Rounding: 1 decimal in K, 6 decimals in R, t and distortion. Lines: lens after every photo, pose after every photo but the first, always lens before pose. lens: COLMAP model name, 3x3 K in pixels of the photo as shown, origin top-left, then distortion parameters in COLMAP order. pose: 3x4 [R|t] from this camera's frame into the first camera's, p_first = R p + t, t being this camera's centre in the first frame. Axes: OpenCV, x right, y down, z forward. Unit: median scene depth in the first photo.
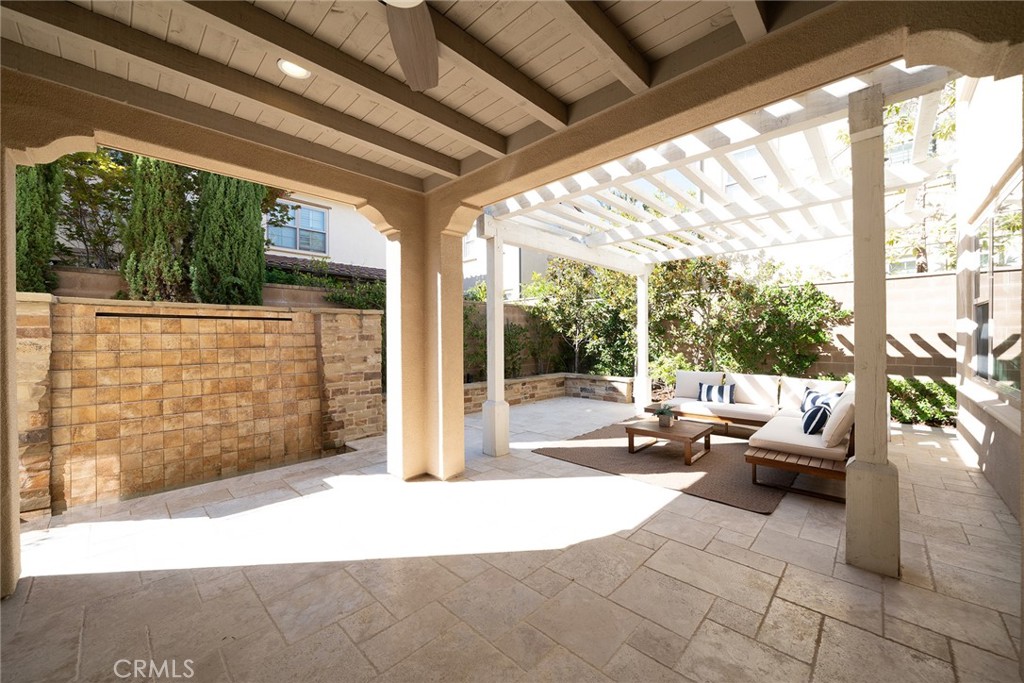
lens RADIAL K [[390.5, 0, 515.5], [0, 390.5, 339.5], [0, 0, 1]] dist [-0.002422, 0.000373]
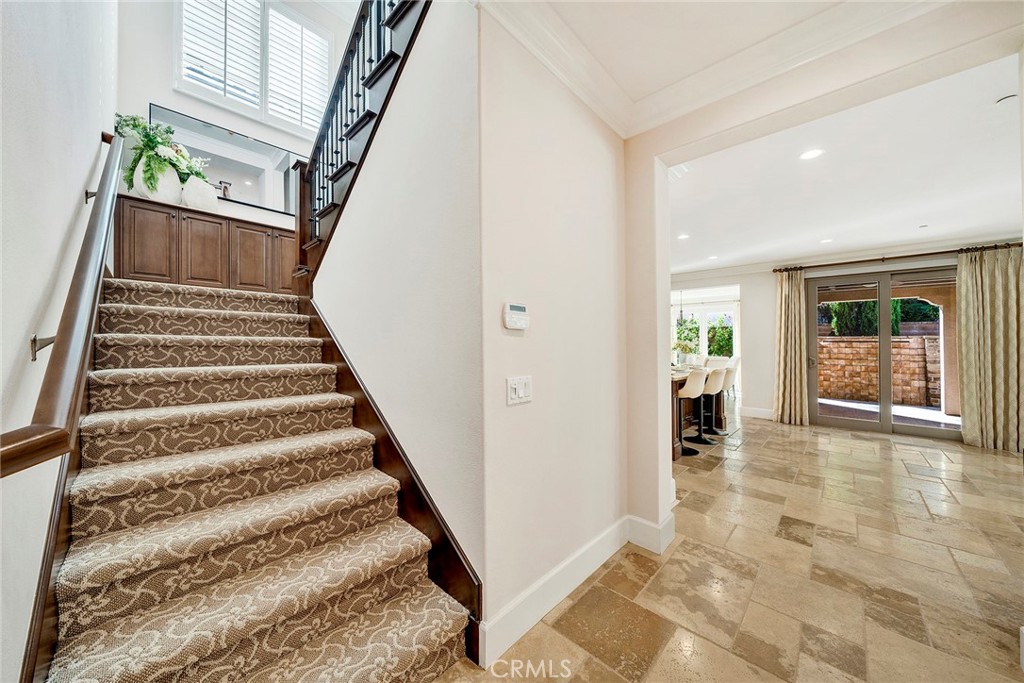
lens RADIAL K [[346.9, 0, 505.0], [0, 346.9, 333.3], [0, 0, 1]] dist [-0.007708, -0.000162]
pose [[-0.021272, -0.028422, -0.999370, 1.345094], [-0.020783, 0.999392, -0.027980, 0.000388], [0.999558, 0.020175, -0.021850, -1.154645]]
